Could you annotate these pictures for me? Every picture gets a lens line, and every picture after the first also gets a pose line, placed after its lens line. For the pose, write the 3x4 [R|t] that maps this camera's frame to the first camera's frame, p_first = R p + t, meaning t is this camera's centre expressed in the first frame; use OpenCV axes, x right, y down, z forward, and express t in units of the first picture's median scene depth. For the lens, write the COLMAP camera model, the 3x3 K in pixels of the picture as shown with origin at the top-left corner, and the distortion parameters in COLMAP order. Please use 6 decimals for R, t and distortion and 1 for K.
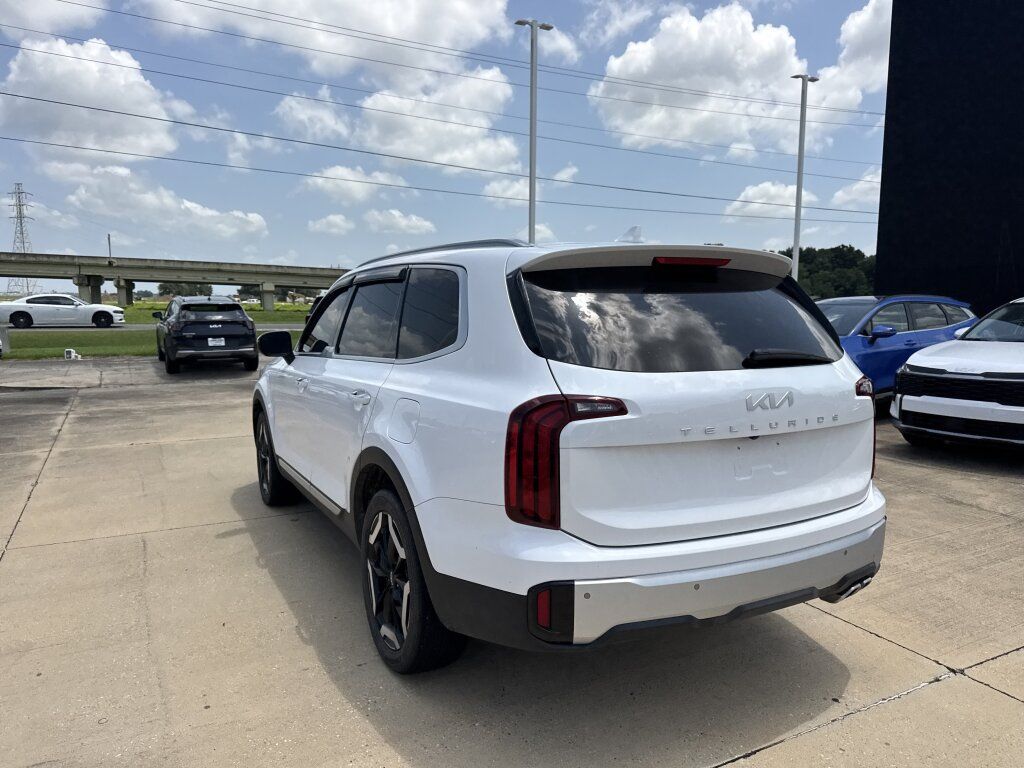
lens RADIAL K [[725.0, 0, 513.1], [0, 725.0, 387.2], [0, 0, 1]] dist [0.035734, -0.043248]
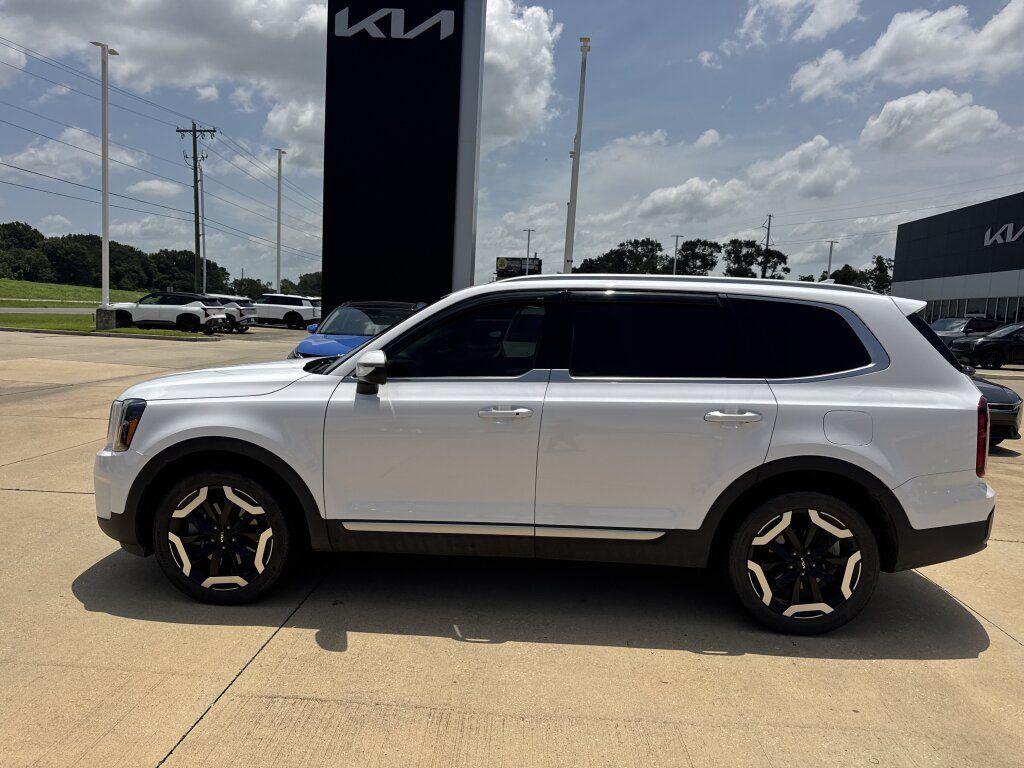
lens RADIAL K [[725.0, 0, 516.8], [0, 725.0, 397.4], [0, 0, 1]] dist [0.035734, -0.043248]
pose [[0.513235, -0.078599, 0.854641, -0.274368], [0.051759, 0.996820, 0.060592, -0.020655], [-0.856686, 0.013137, 0.515671, 0.151384]]
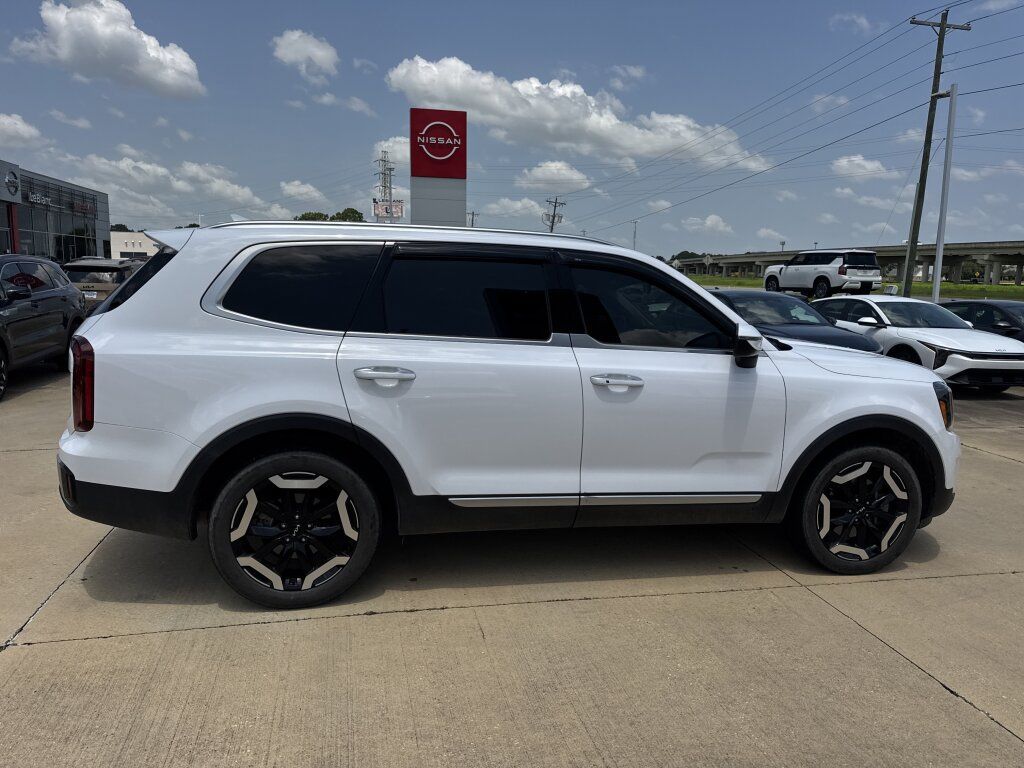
lens RADIAL K [[725.0, 0, 518.8], [0, 725.0, 383.9], [0, 0, 1]] dist [0.035734, -0.043248]
pose [[-0.272238, 0.133236, -0.952961, 0.254887], [-0.131776, 0.975874, 0.174084, -0.042384], [0.953164, 0.172969, -0.248113, 0.358610]]
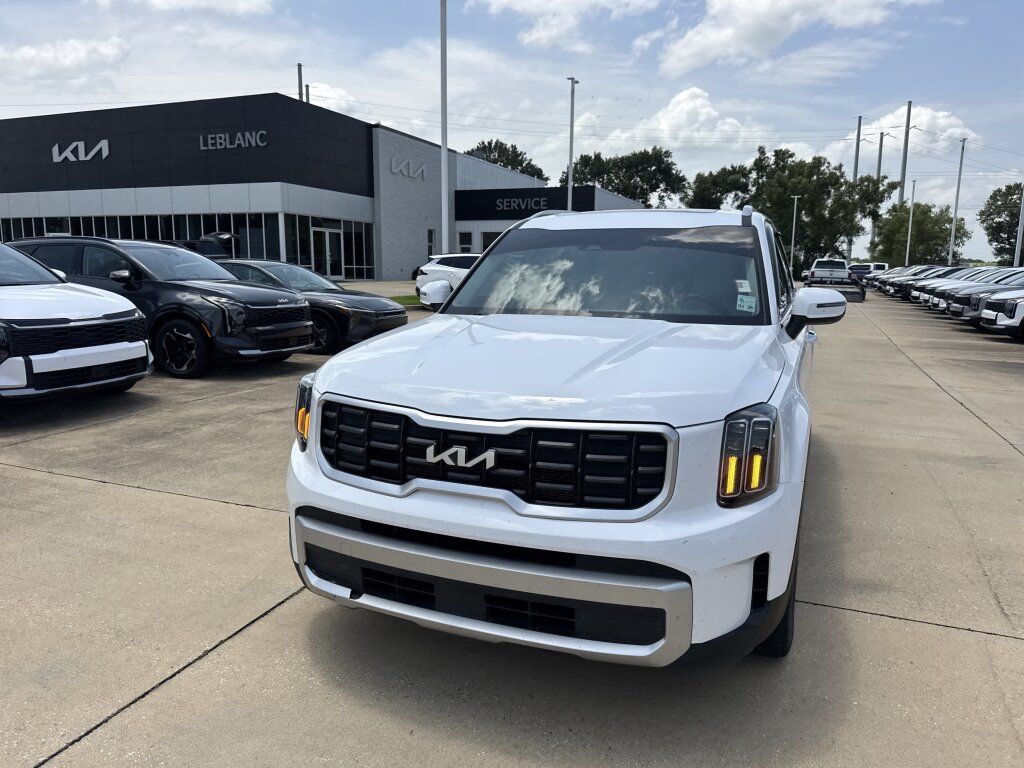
lens RADIAL K [[725.0, 0, 518.9], [0, 725.0, 383.7], [0, 0, 1]] dist [0.035734, -0.043248]
pose [[-0.639797, -0.137399, 0.756162, -0.209658], [0.071900, 0.968873, 0.236886, -0.053344], [-0.765173, 0.205927, -0.610003, 0.511204]]
